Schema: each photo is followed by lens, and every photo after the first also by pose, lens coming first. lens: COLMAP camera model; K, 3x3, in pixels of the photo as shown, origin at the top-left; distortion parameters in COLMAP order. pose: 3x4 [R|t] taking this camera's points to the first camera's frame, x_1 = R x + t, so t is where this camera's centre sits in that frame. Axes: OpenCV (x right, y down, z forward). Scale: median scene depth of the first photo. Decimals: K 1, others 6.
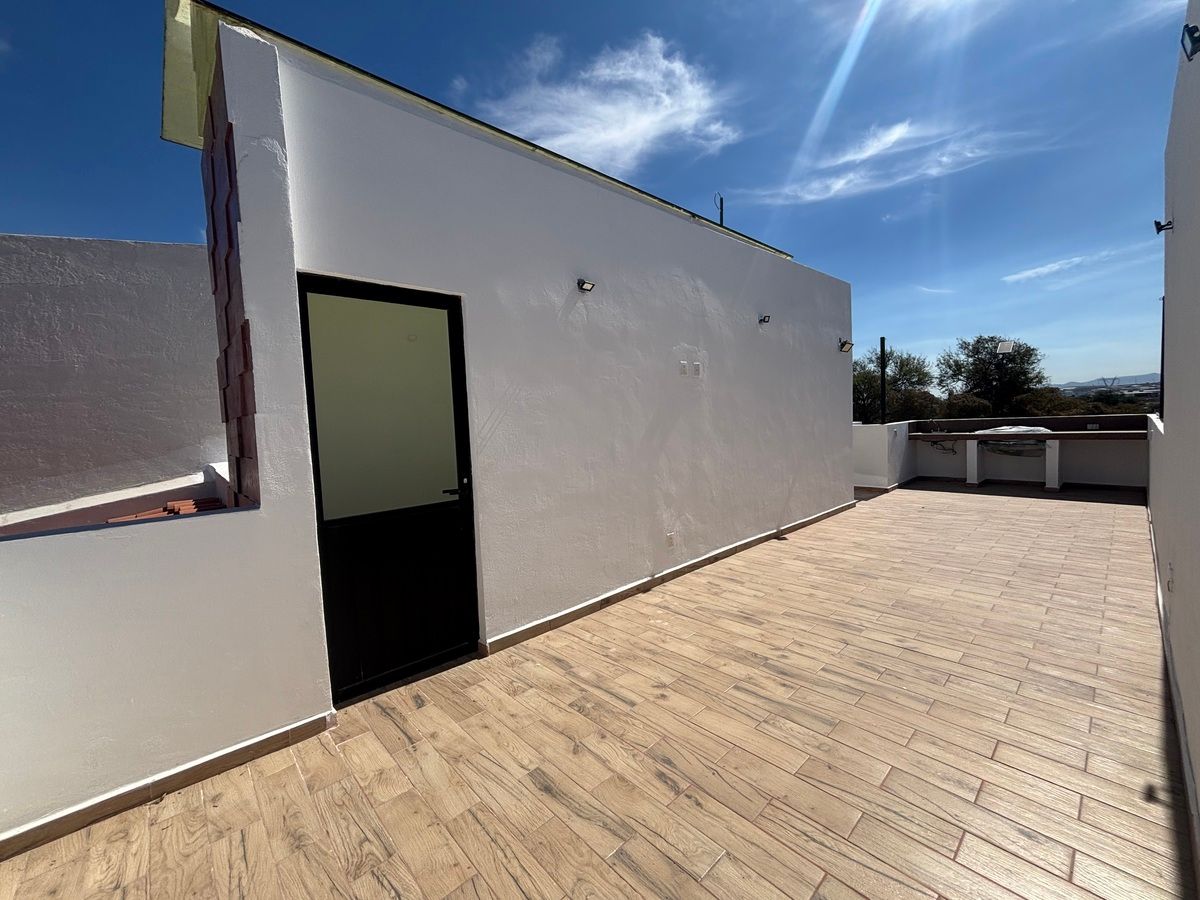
lens RADIAL K [[484.7, 0, 596.5], [0, 484.7, 460.6], [0, 0, 1]] dist [0.004229, -0.001263]
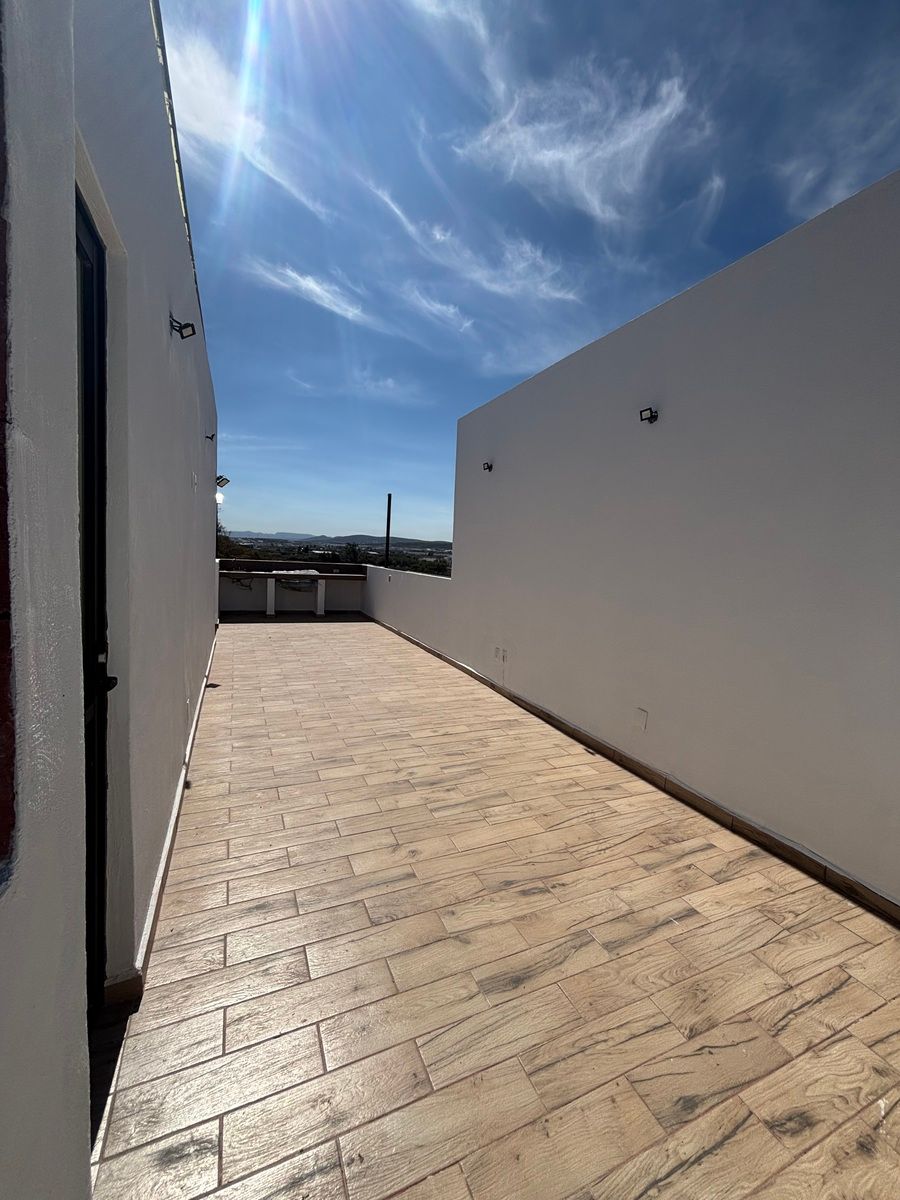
lens RADIAL K [[484.7, 0, 452.7], [0, 484.7, 605.5], [0, 0, 1]] dist [0.004229, -0.001263]
pose [[0.306828, -0.035229, 0.951113, -0.675917], [0.016927, 0.999359, 0.031555, -0.017047], [-0.951614, 0.006418, 0.307228, 0.603818]]
